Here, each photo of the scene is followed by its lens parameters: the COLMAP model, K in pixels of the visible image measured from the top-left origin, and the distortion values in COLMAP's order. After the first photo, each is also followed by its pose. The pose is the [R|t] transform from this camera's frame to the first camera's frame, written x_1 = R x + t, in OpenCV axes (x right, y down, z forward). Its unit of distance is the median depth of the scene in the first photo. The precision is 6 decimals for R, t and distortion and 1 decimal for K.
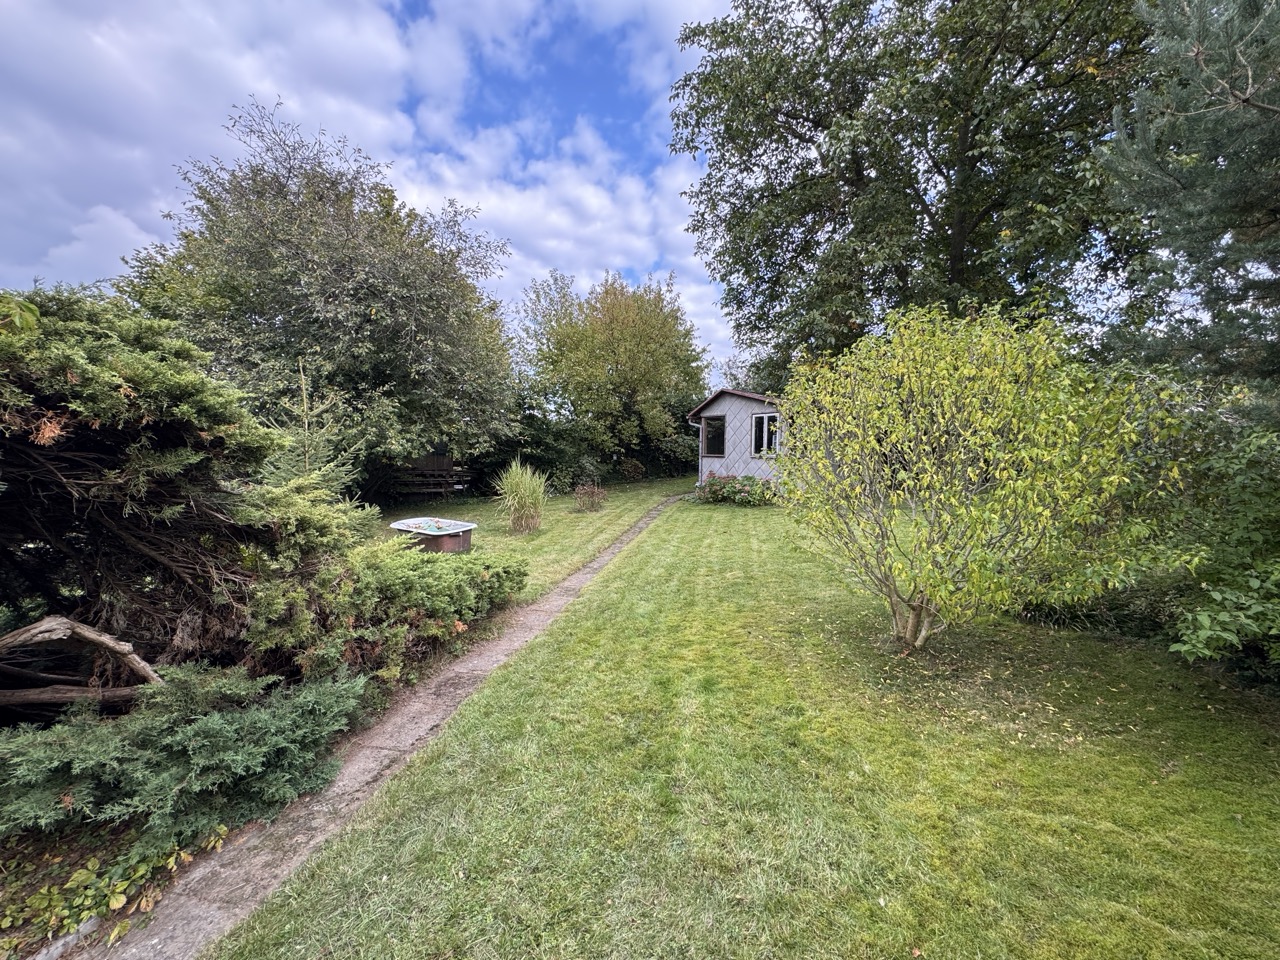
lens RADIAL K [[506.6, 0, 669.4], [0, 506.6, 472.7], [0, 0, 1]] dist [-0.002288, 0.005908]
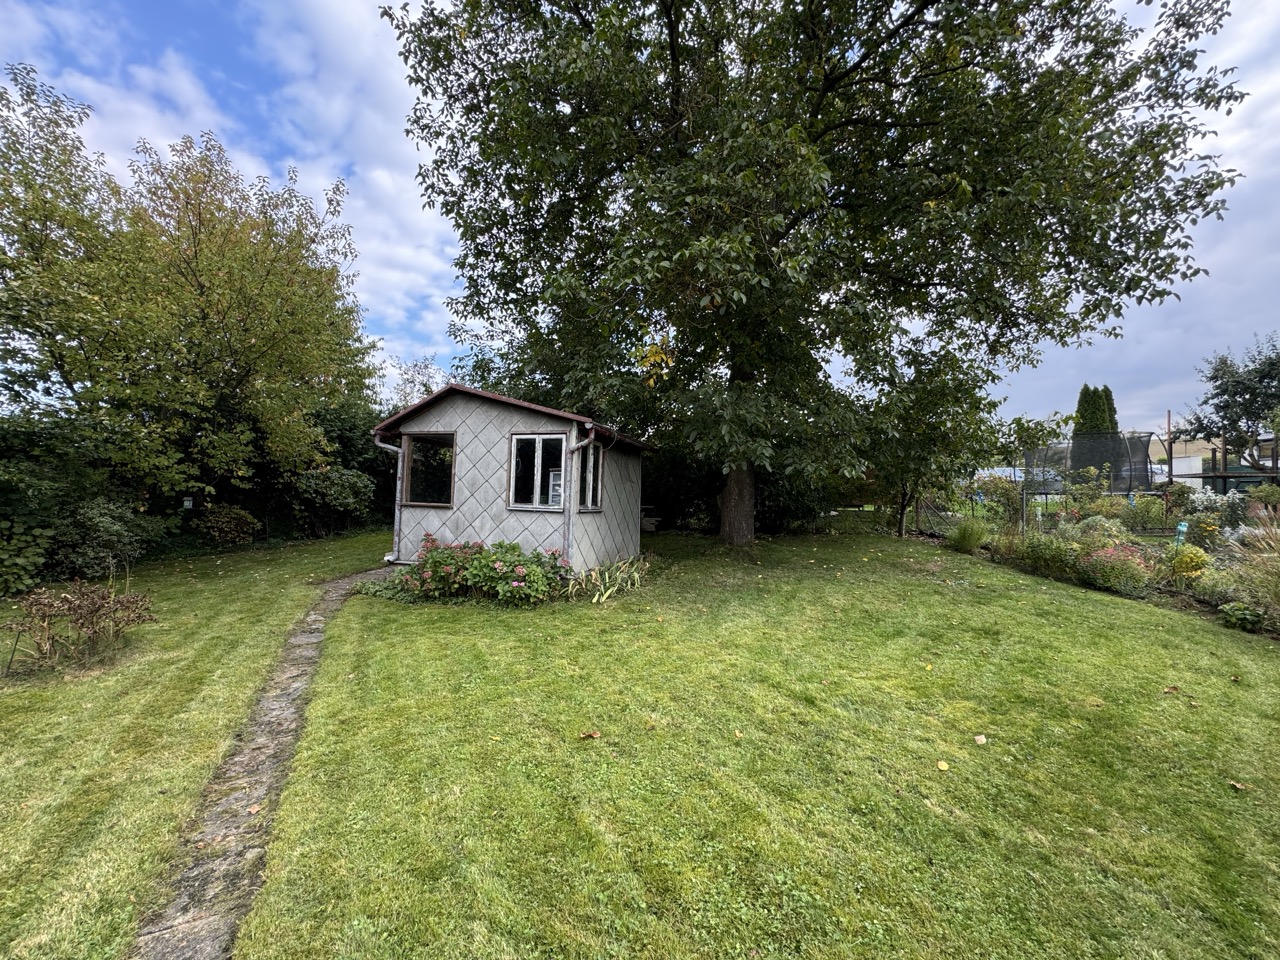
lens RADIAL K [[462.4, 0, 642.9], [0, 462.4, 487.1], [0, 0, 1]] dist [-0.038663, 0.004228]
pose [[0.779992, 0.033912, 0.624869, -0.038569], [0.003547, 0.998275, -0.058604, -0.021239], [-0.625779, 0.047927, 0.778527, 0.432792]]
